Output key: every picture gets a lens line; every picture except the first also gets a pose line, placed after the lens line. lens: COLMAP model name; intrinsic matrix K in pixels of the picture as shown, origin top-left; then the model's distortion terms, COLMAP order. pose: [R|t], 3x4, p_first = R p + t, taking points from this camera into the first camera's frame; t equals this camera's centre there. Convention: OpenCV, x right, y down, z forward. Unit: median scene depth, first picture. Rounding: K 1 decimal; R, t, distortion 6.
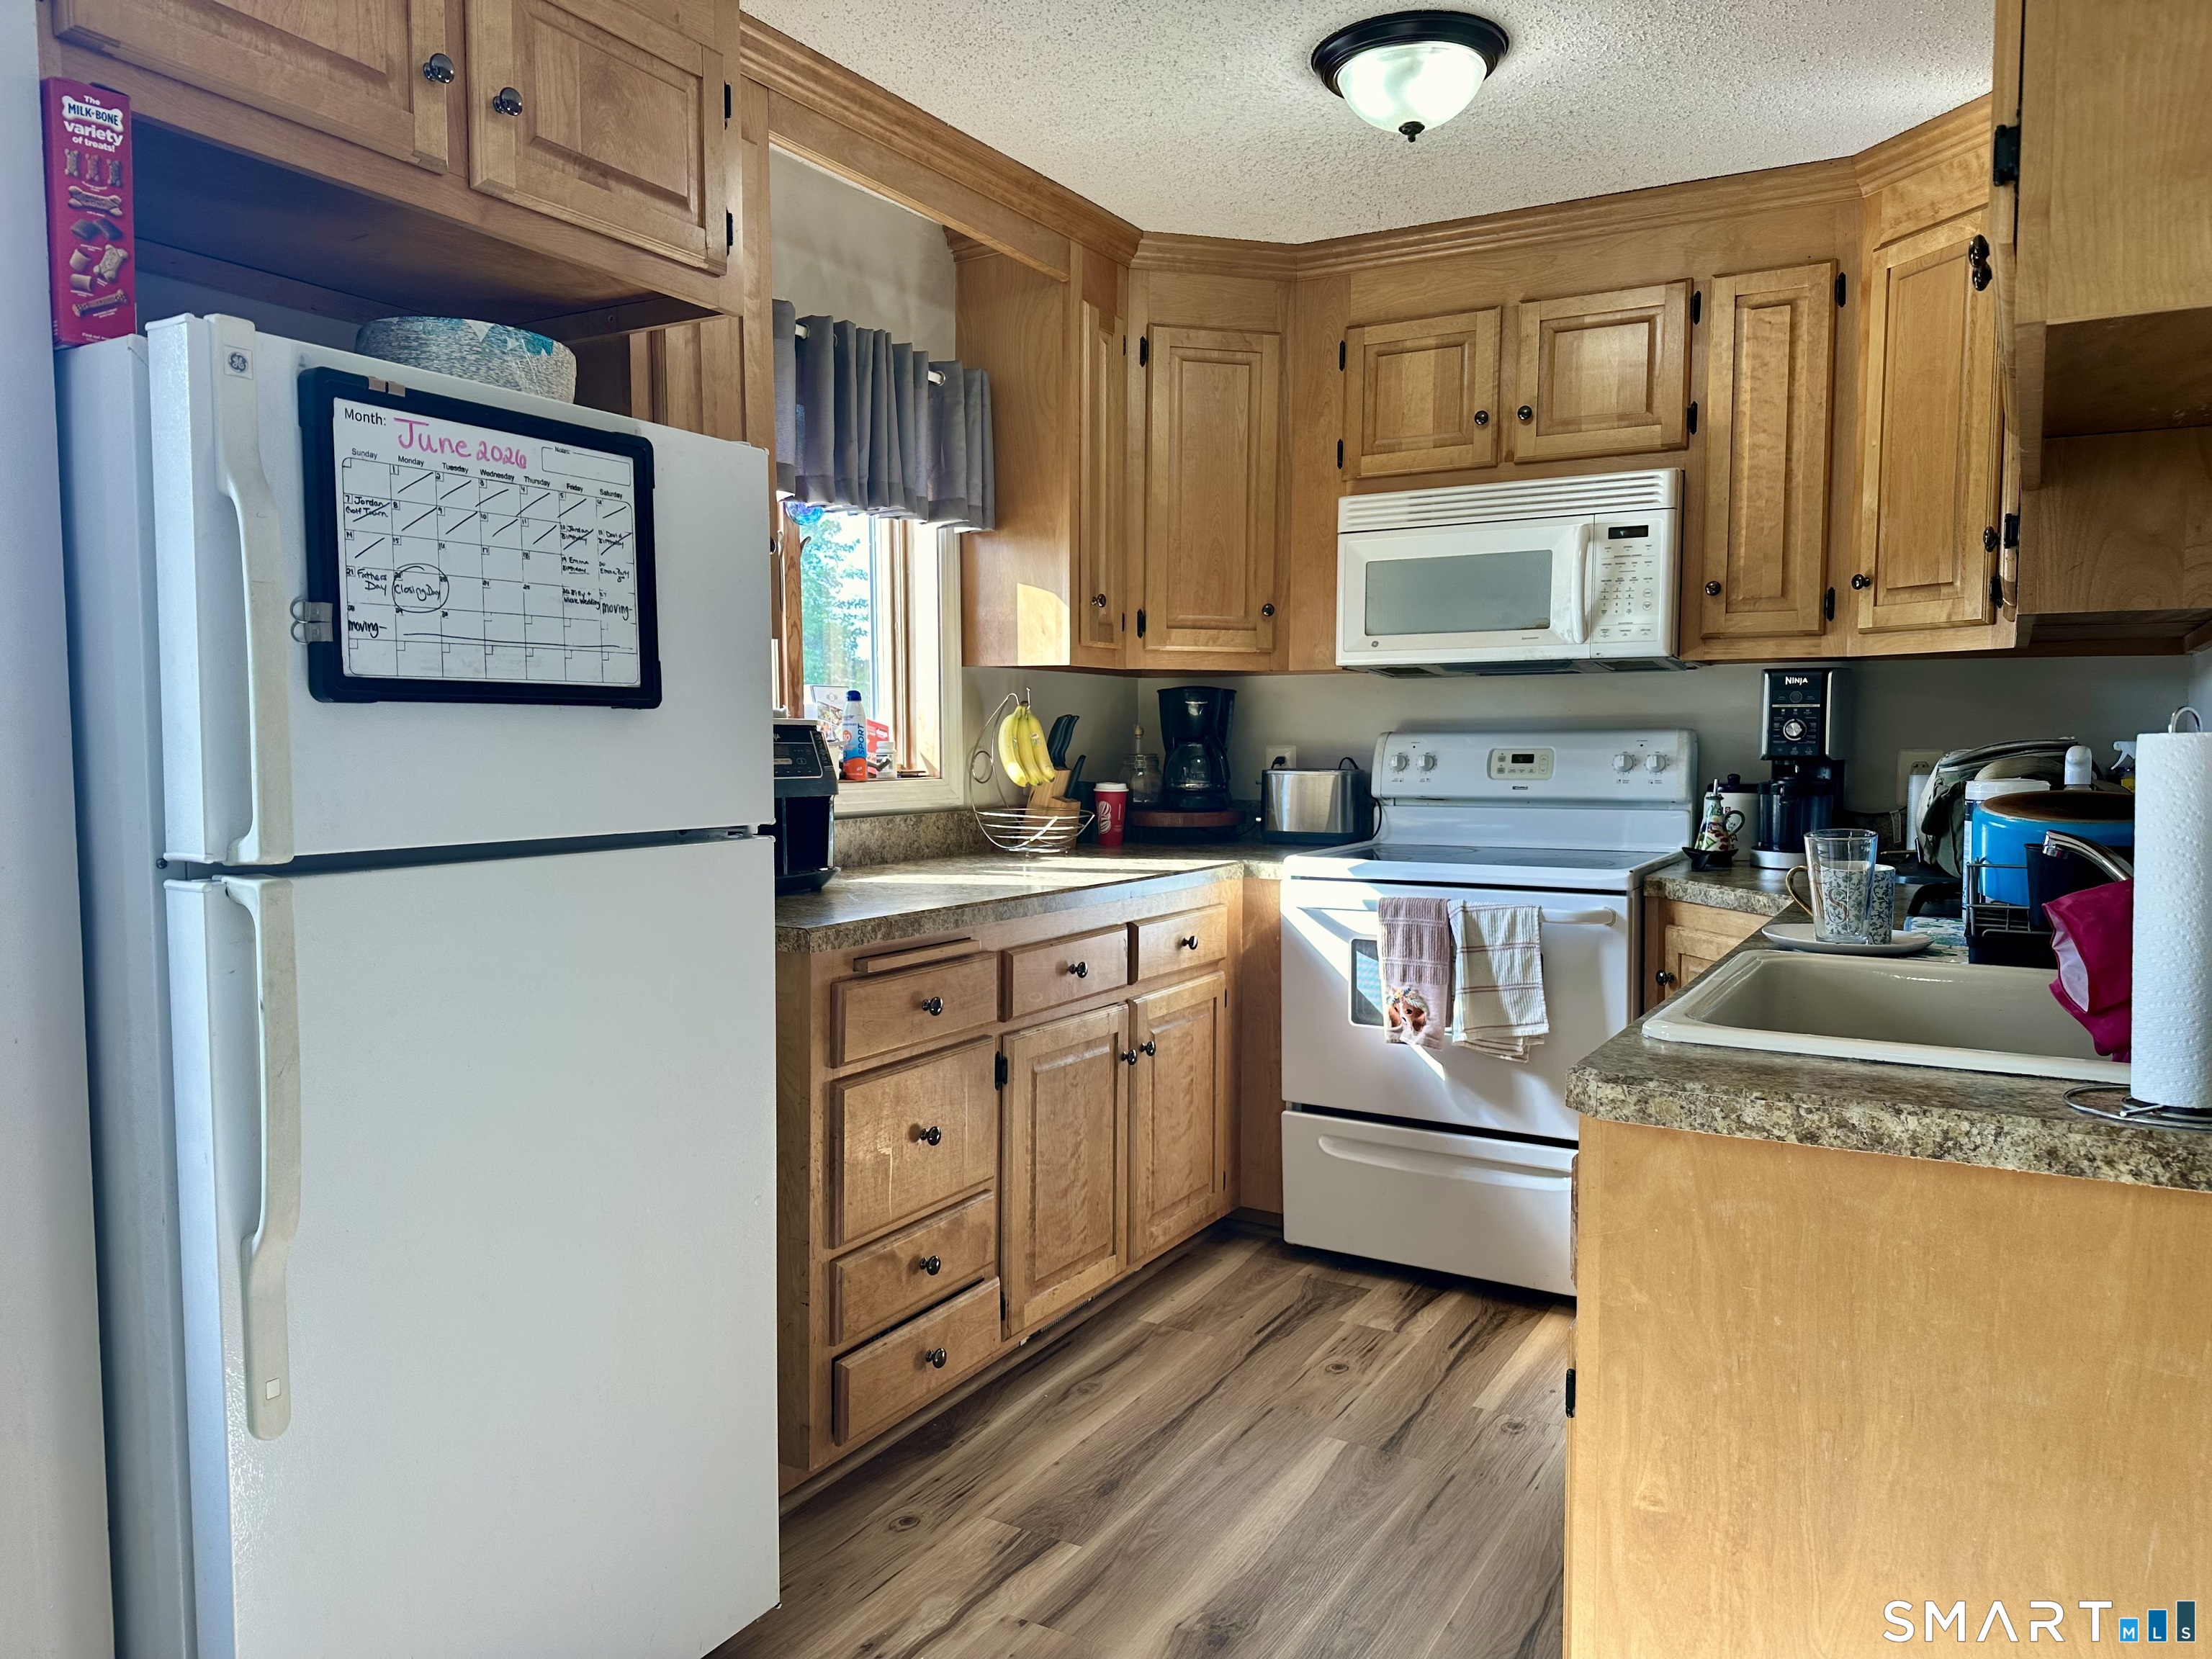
lens RADIAL K [[1537.5, 0, 1099.3], [0, 1537.5, 842.8], [0, 0, 1]] dist [0.082226, -0.150827]
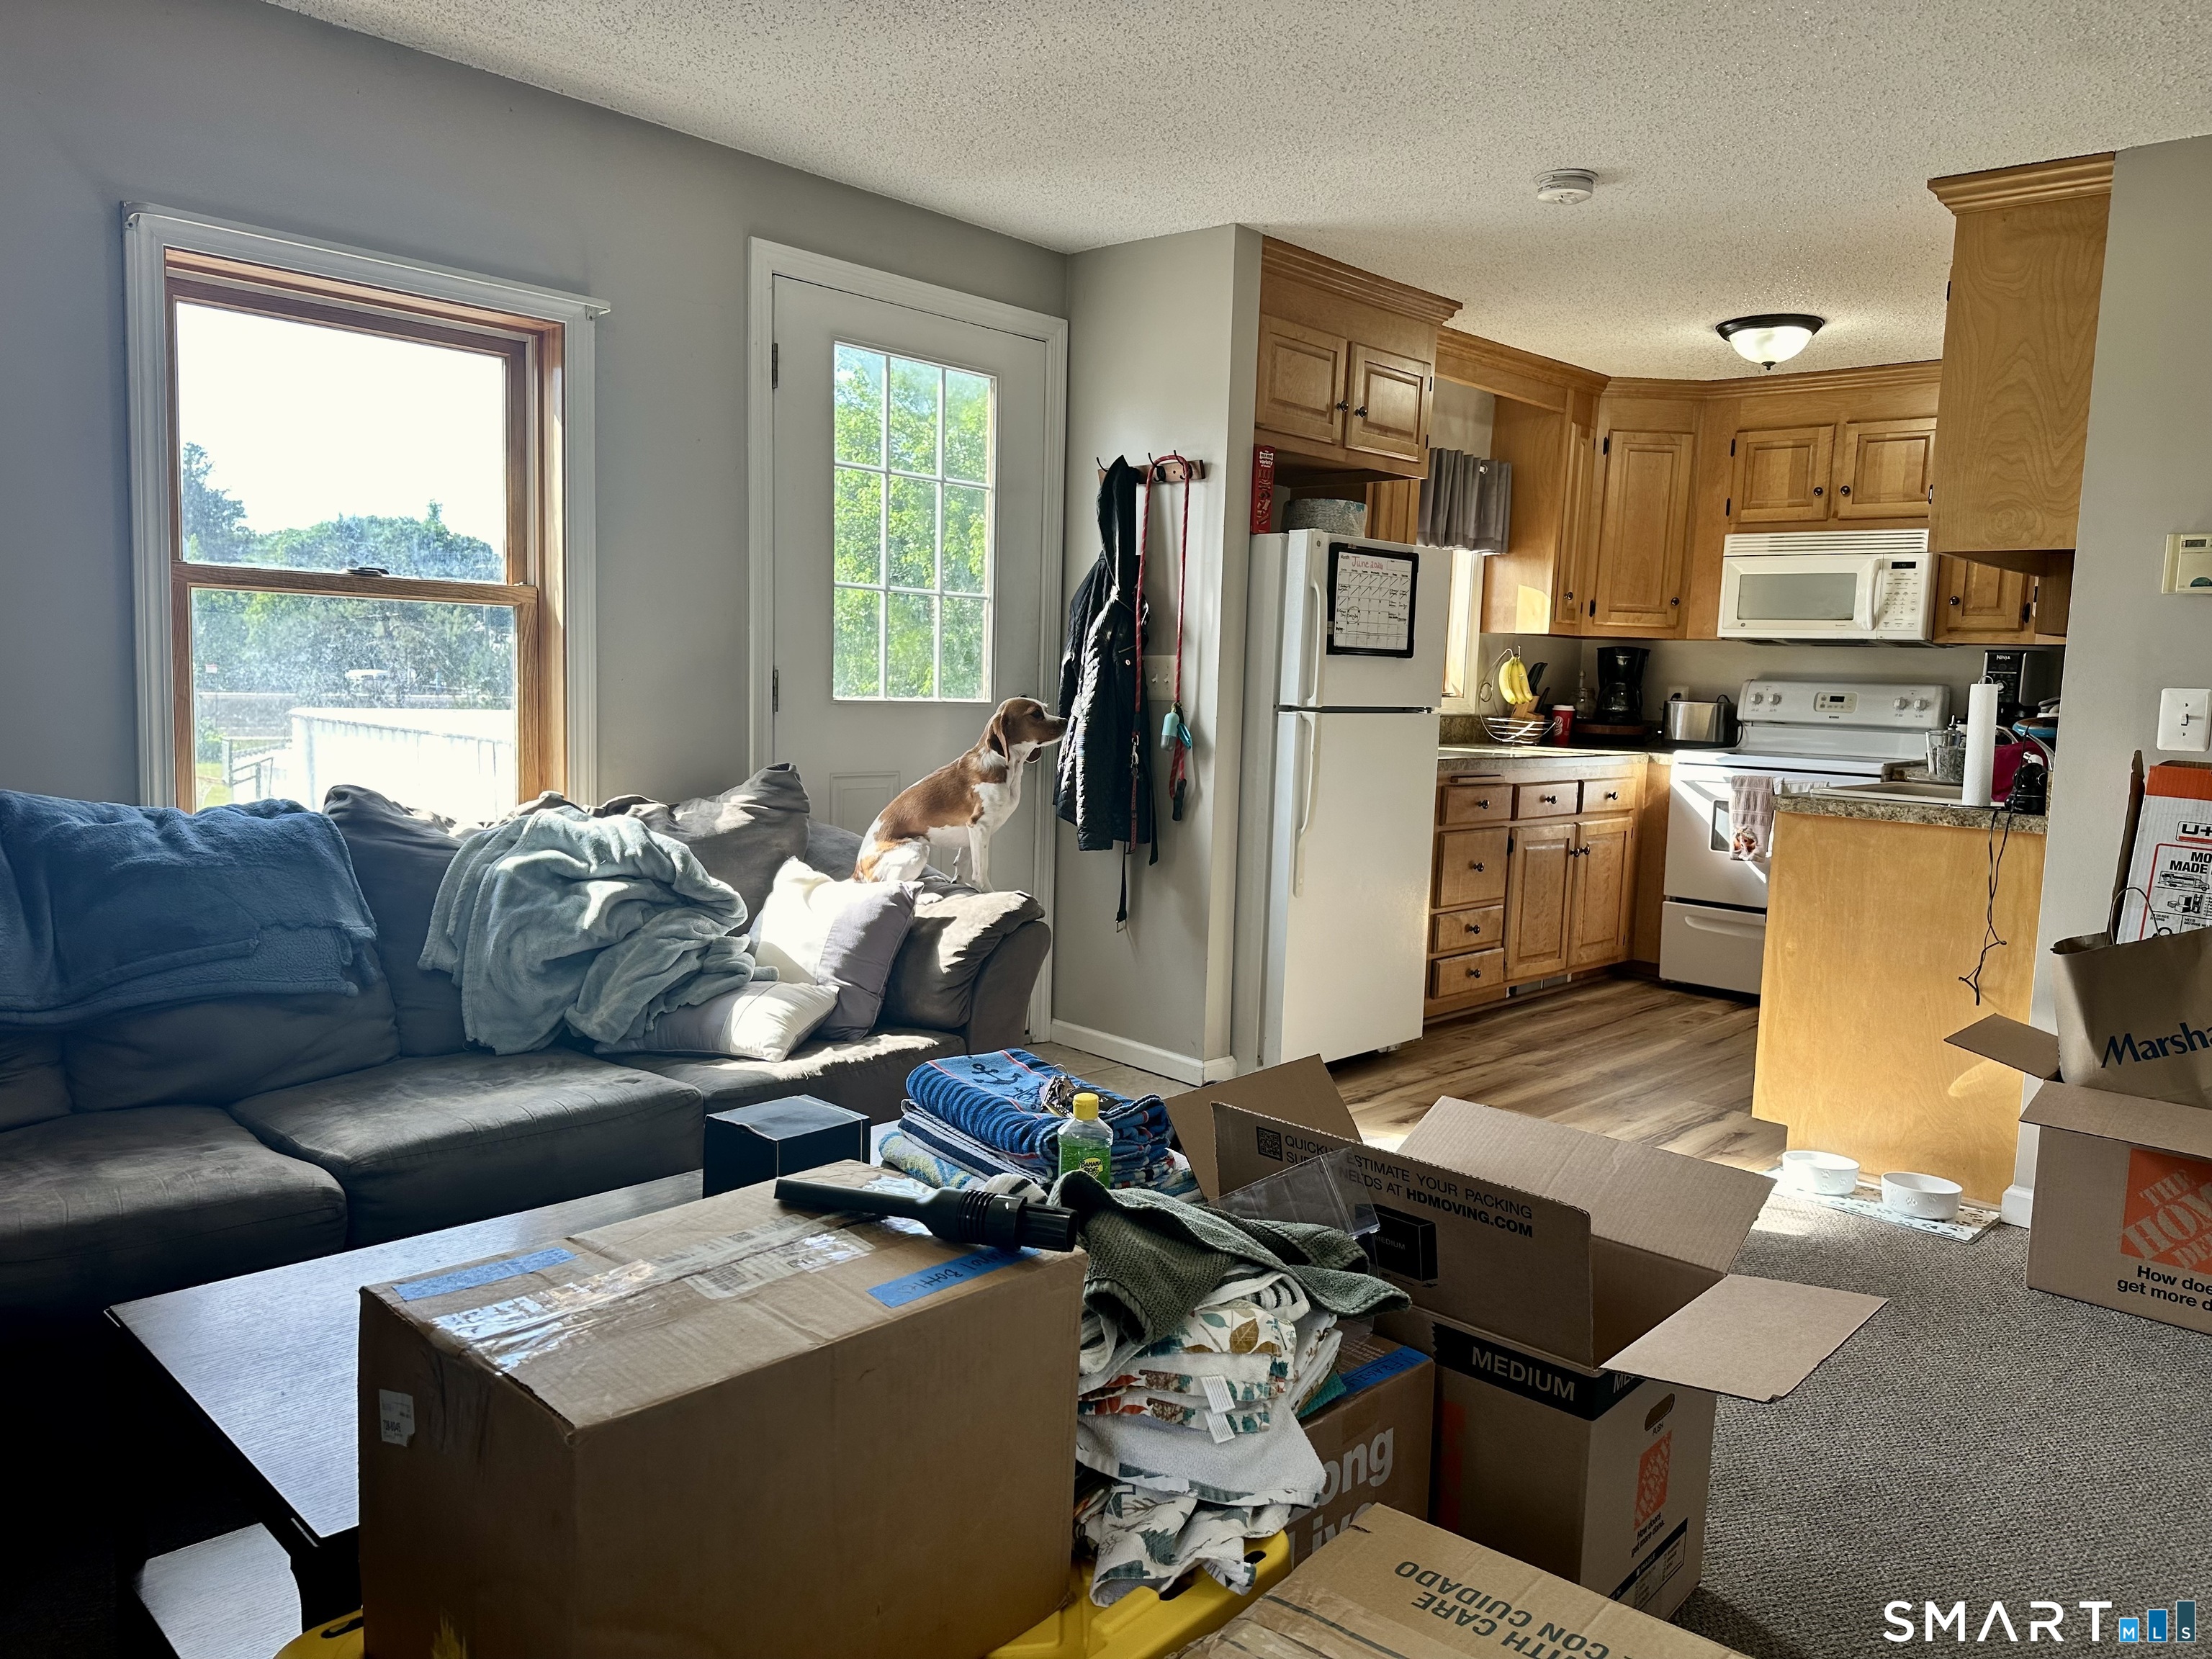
lens RADIAL K [[1519.2, 0, 1097.1], [0, 1519.2, 827.4], [0, 0, 1]] dist [0.124458, -0.263957]
pose [[0.968818, 0.059272, -0.240580, -0.087948], [-0.051639, 0.997946, 0.037915, 0.065552], [0.242334, -0.024309, 0.969888, -0.841866]]
